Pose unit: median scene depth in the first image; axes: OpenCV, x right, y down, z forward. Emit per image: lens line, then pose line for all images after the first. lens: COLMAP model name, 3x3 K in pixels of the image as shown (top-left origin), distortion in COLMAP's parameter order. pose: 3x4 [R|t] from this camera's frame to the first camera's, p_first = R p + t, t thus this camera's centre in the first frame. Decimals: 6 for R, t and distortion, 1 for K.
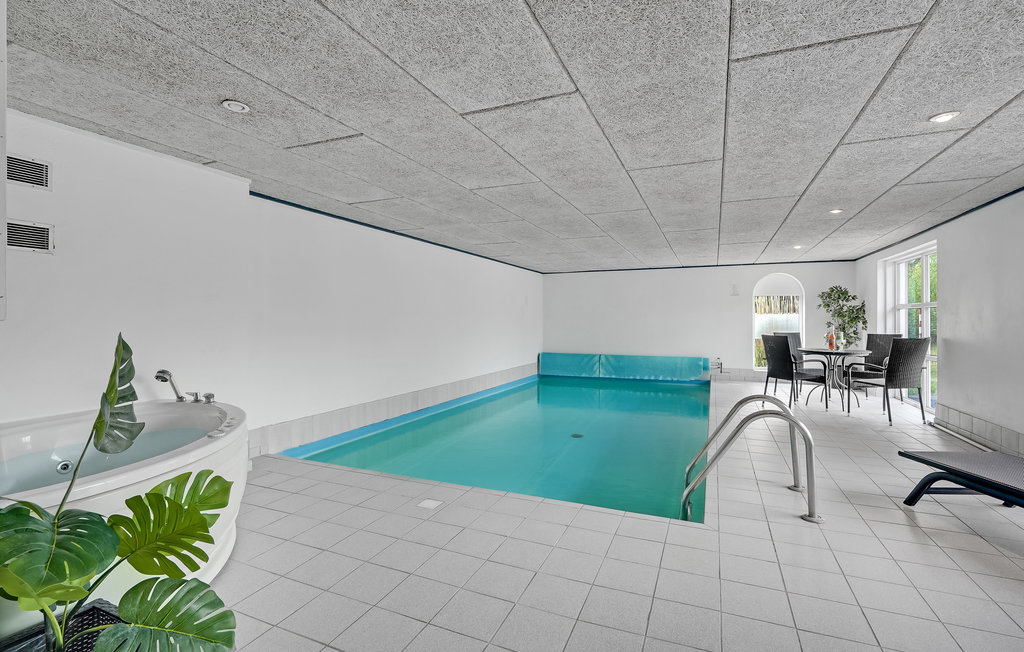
lens RADIAL K [[467.5, 0, 510.6], [0, 467.5, 321.7], [0, 0, 1]] dist [-0.004501, 0.001981]
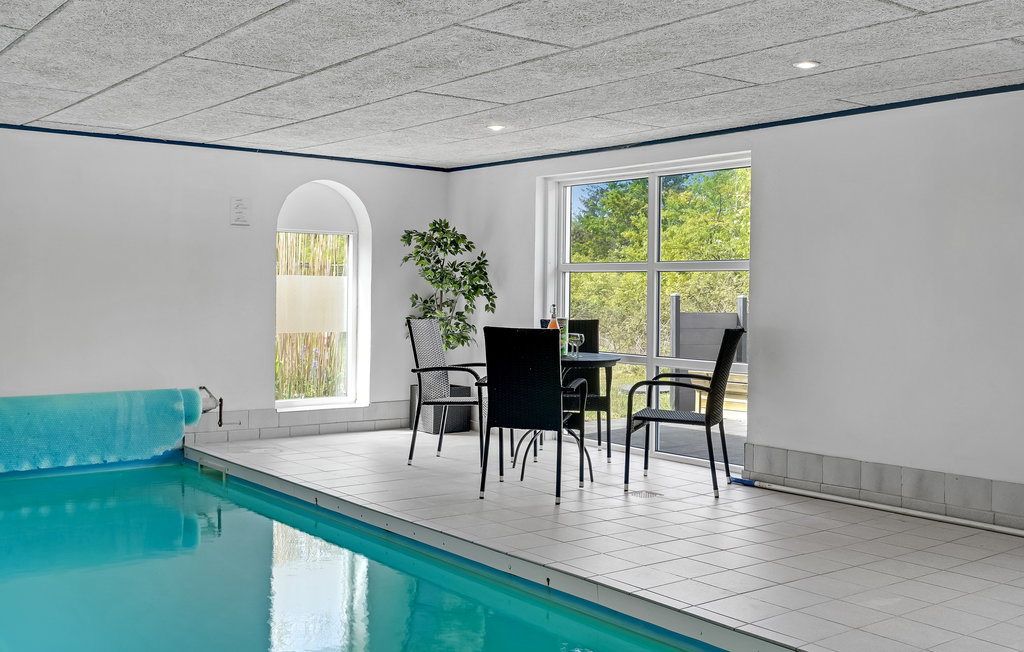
lens RADIAL K [[1050.4, 0, 511.4], [0, 1050.4, 326.5], [0, 0, 1]] dist [0.001888, 0.000000]
pose [[0.483787, -0.025541, 0.874813, -0.193262], [-0.005407, 0.999468, 0.032171, -0.001830], [-0.875169, -0.020294, 0.483391, 0.371119]]
